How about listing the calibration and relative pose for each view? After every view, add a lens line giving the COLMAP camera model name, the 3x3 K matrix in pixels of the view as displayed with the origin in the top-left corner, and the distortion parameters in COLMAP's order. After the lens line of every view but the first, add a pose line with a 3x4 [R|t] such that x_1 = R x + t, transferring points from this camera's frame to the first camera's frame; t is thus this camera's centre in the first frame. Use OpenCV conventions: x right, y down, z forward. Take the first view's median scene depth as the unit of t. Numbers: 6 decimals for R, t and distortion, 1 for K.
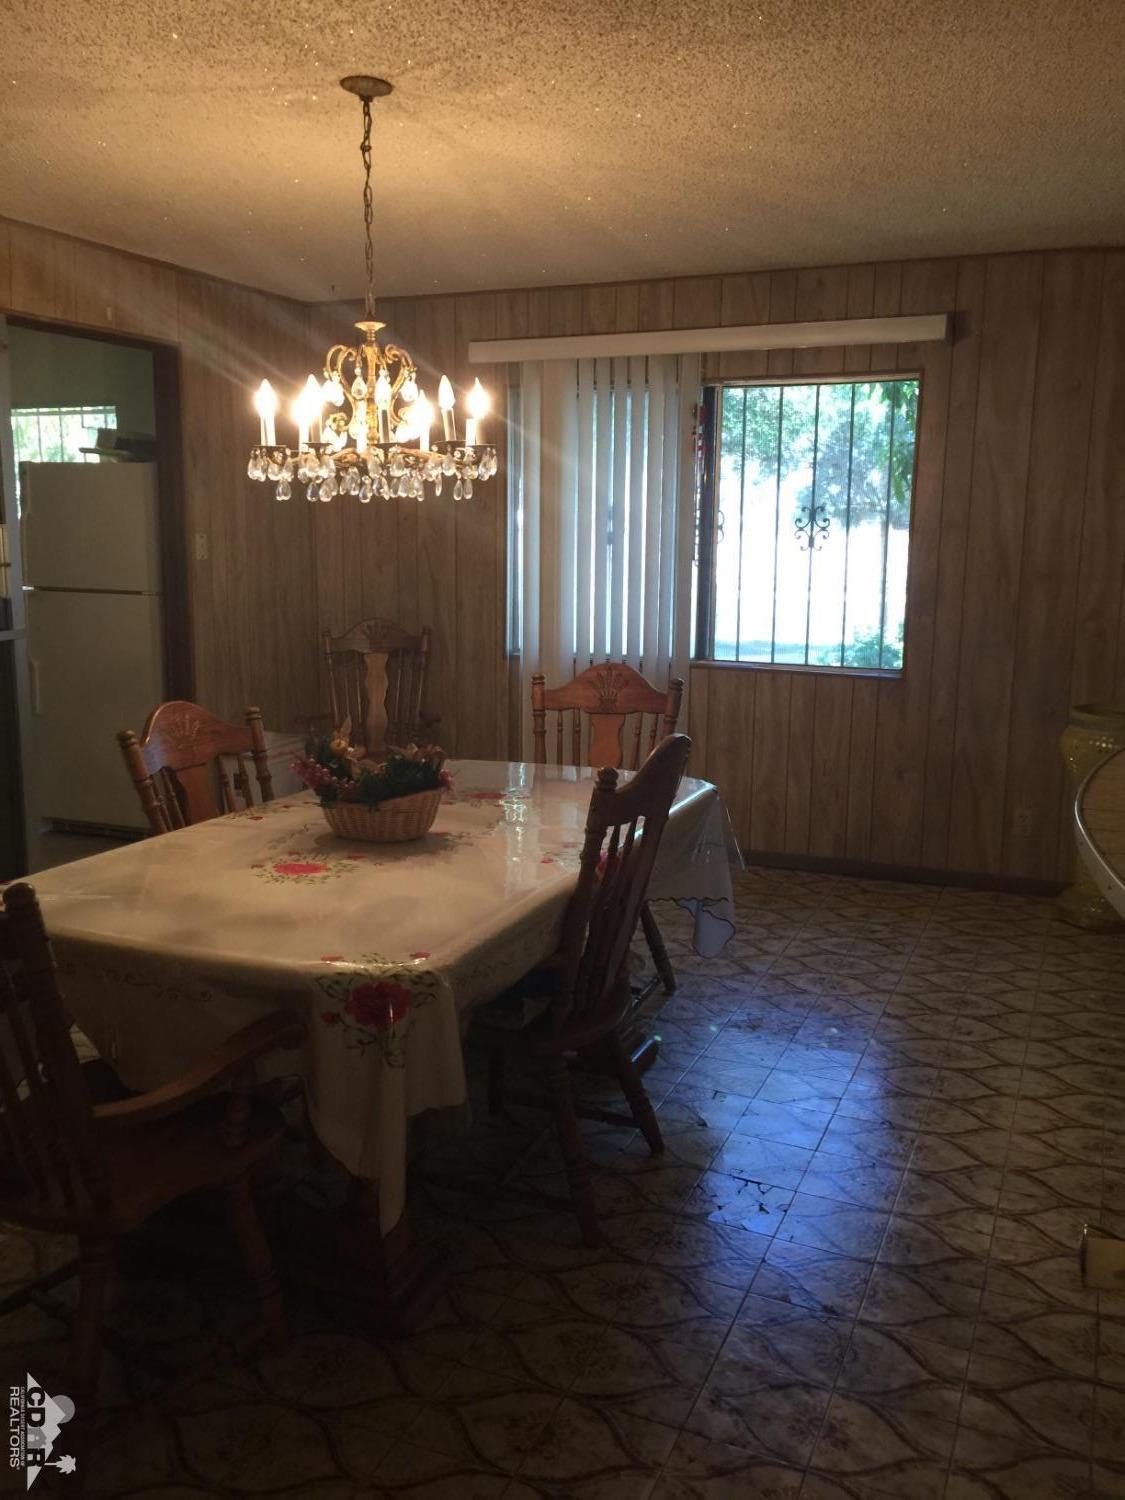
lens RADIAL K [[1266.7, 0, 570.0], [0, 1266.7, 742.9], [0, 0, 1]] dist [0.093061, -0.106960]
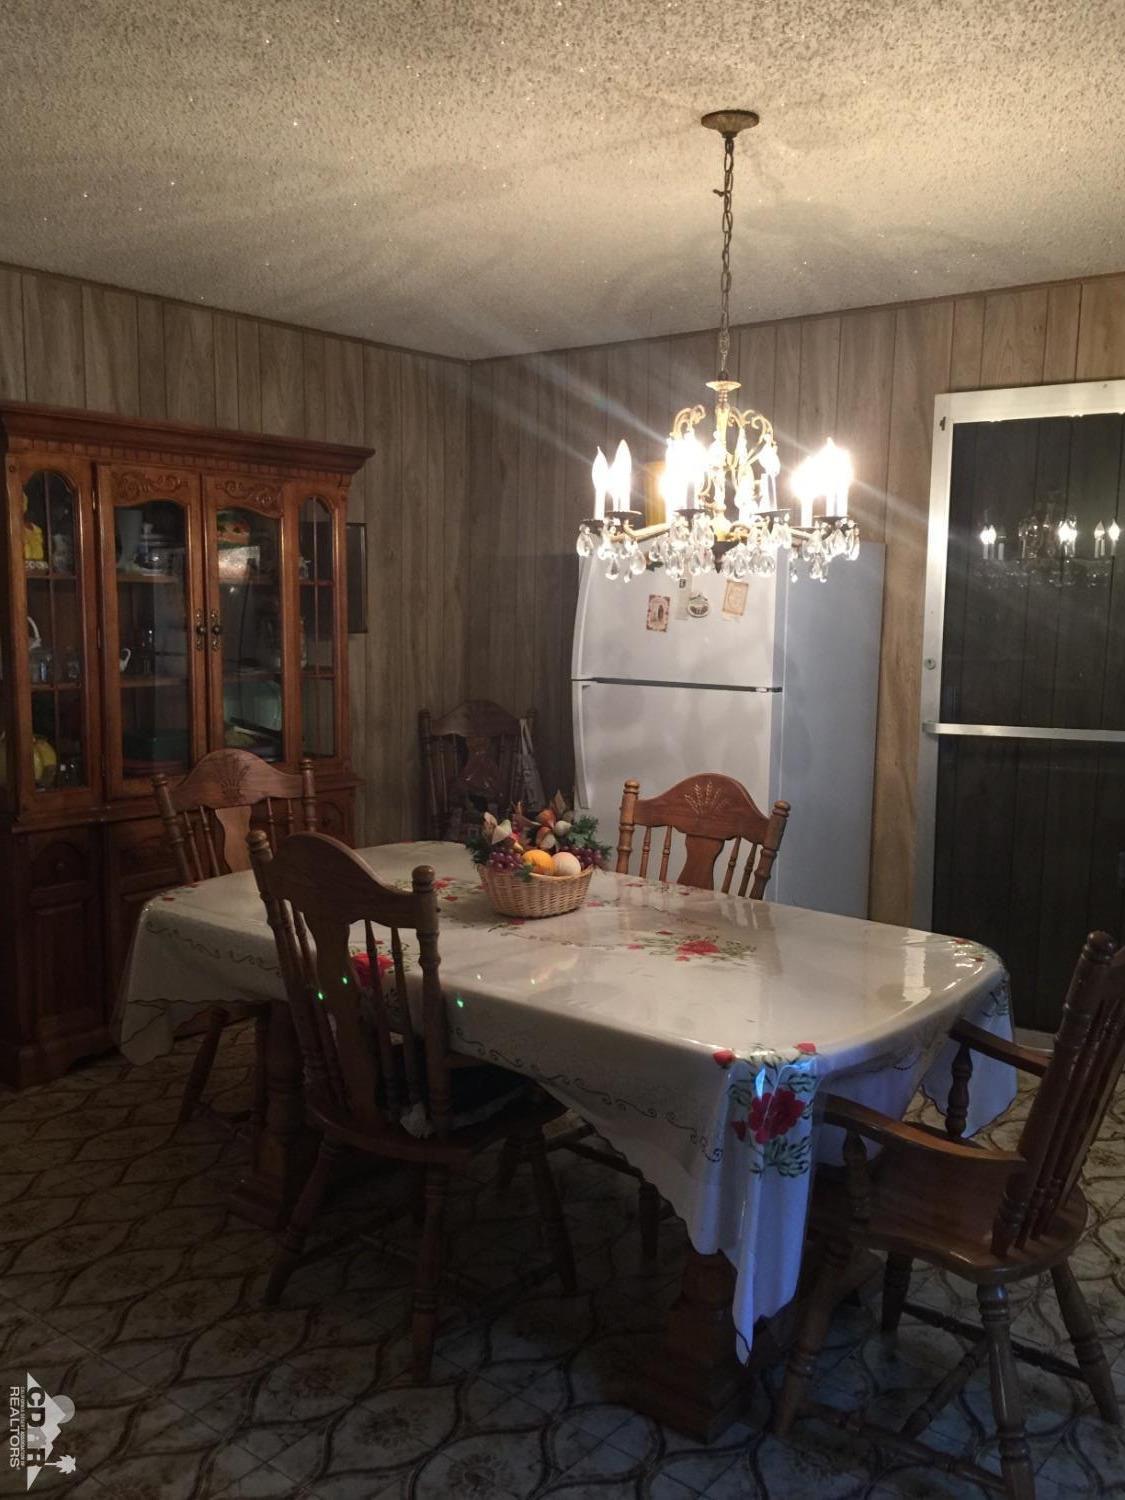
lens RADIAL K [[1330.8, 0, 564.7], [0, 1330.8, 755.3], [0, 0, 1]] dist [0.097377, -0.120422]
pose [[-0.267242, 0.110995, -0.957216, 0.610310], [-0.174876, 0.971264, 0.161448, -0.158718], [0.947629, 0.210540, -0.240152, 0.907581]]
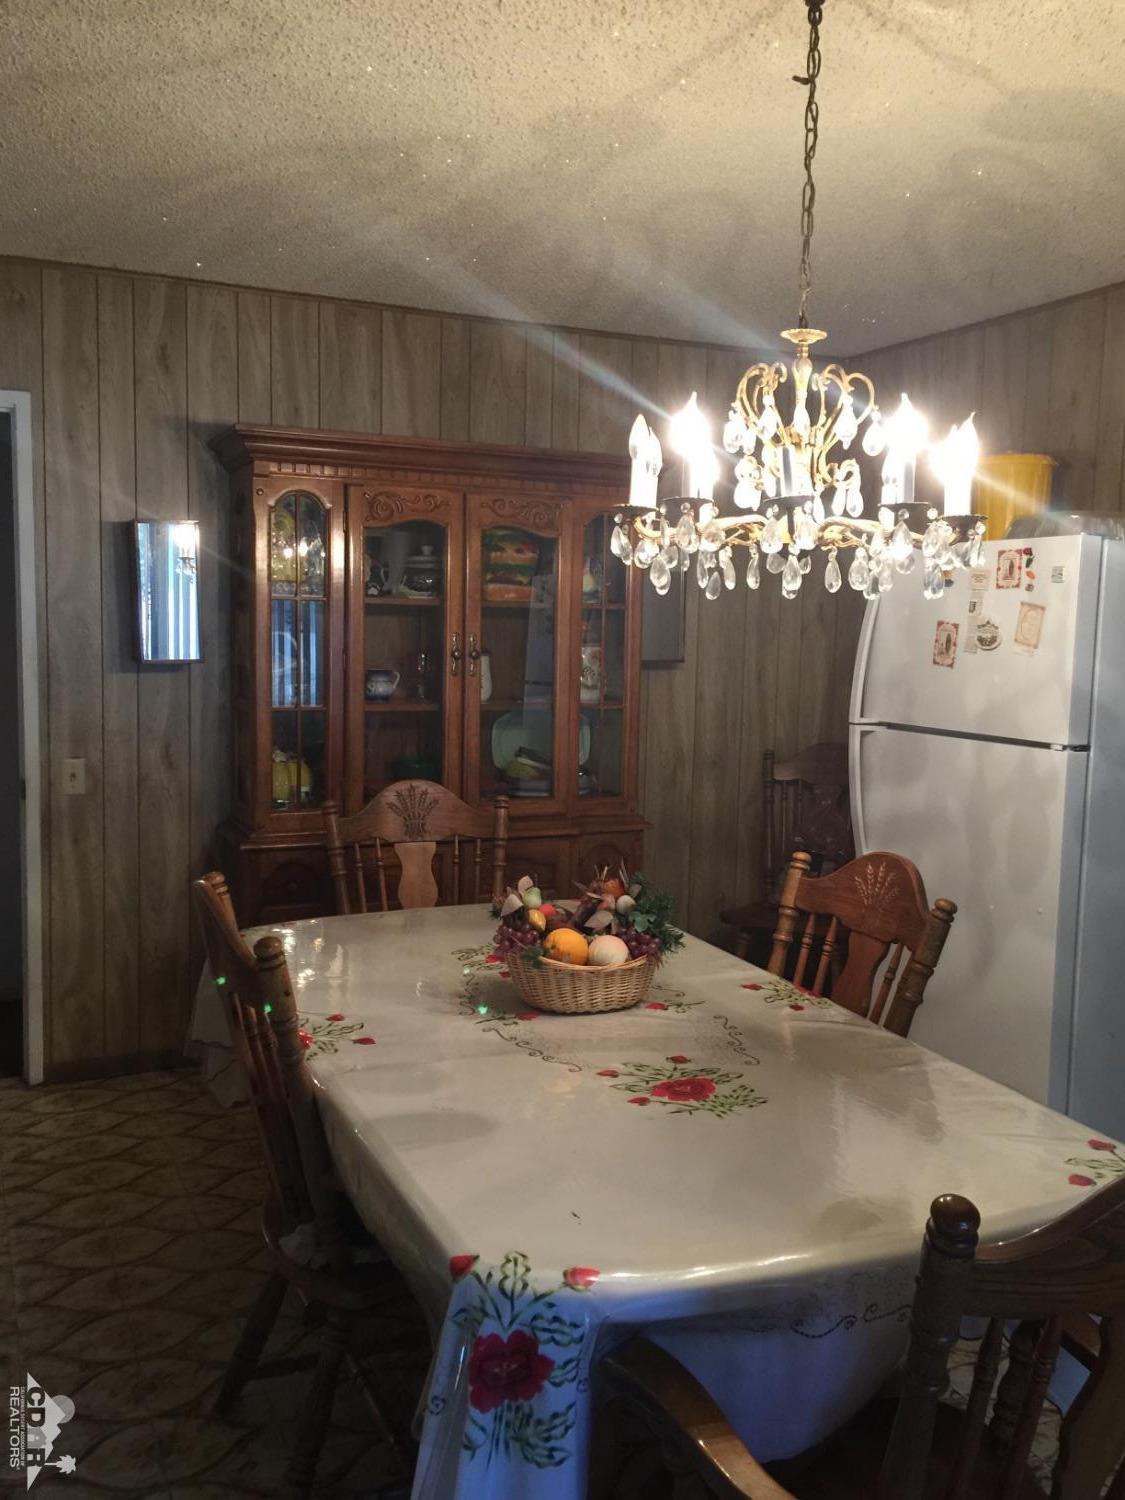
lens RADIAL K [[1328.2, 0, 565.7], [0, 1328.2, 743.1], [0, 0, 1]] dist [0.097240, -0.116047]
pose [[-0.674045, 0.053509, -0.736749, 0.345486], [-0.147816, 0.967430, 0.205499, -0.188786], [0.723749, 0.247419, -0.644182, 1.090838]]
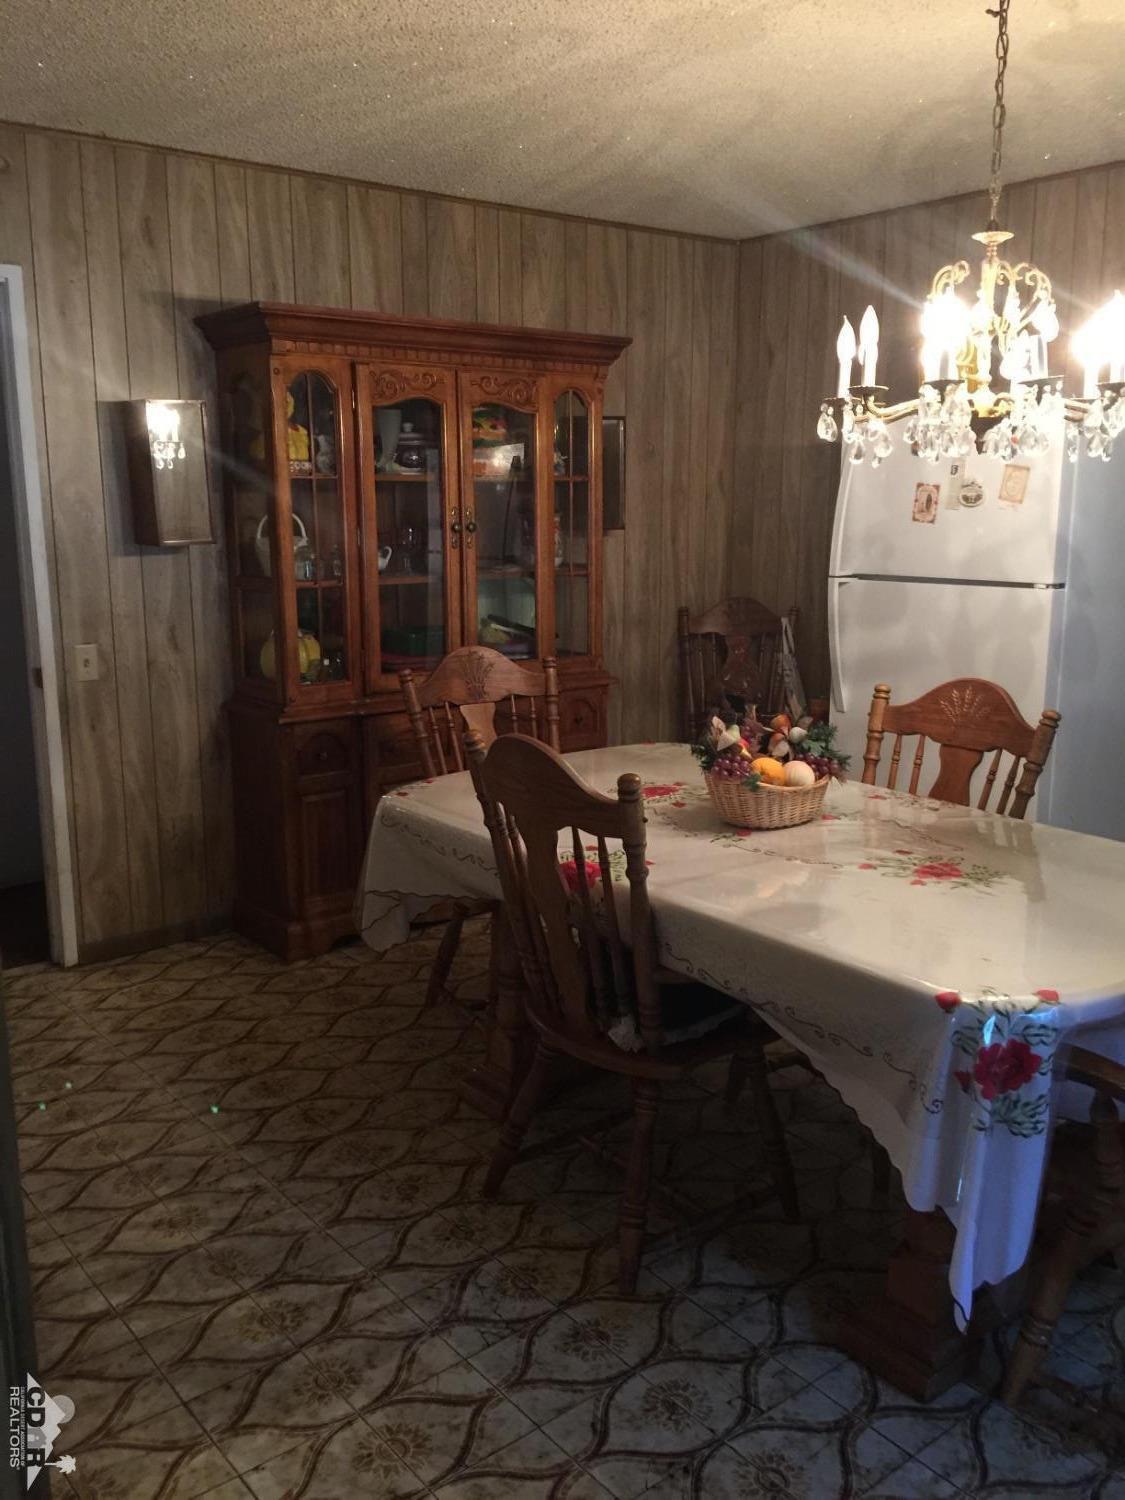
lens RADIAL K [[1294.5, 0, 561.4], [0, 1294.5, 737.5], [0, 0, 1]] dist [0.103422, -0.135584]
pose [[-0.473145, 0.164331, -0.865522, 0.549354], [-0.146265, 0.954161, 0.261118, -0.157450], [0.868758, 0.250143, -0.427421, 0.921139]]
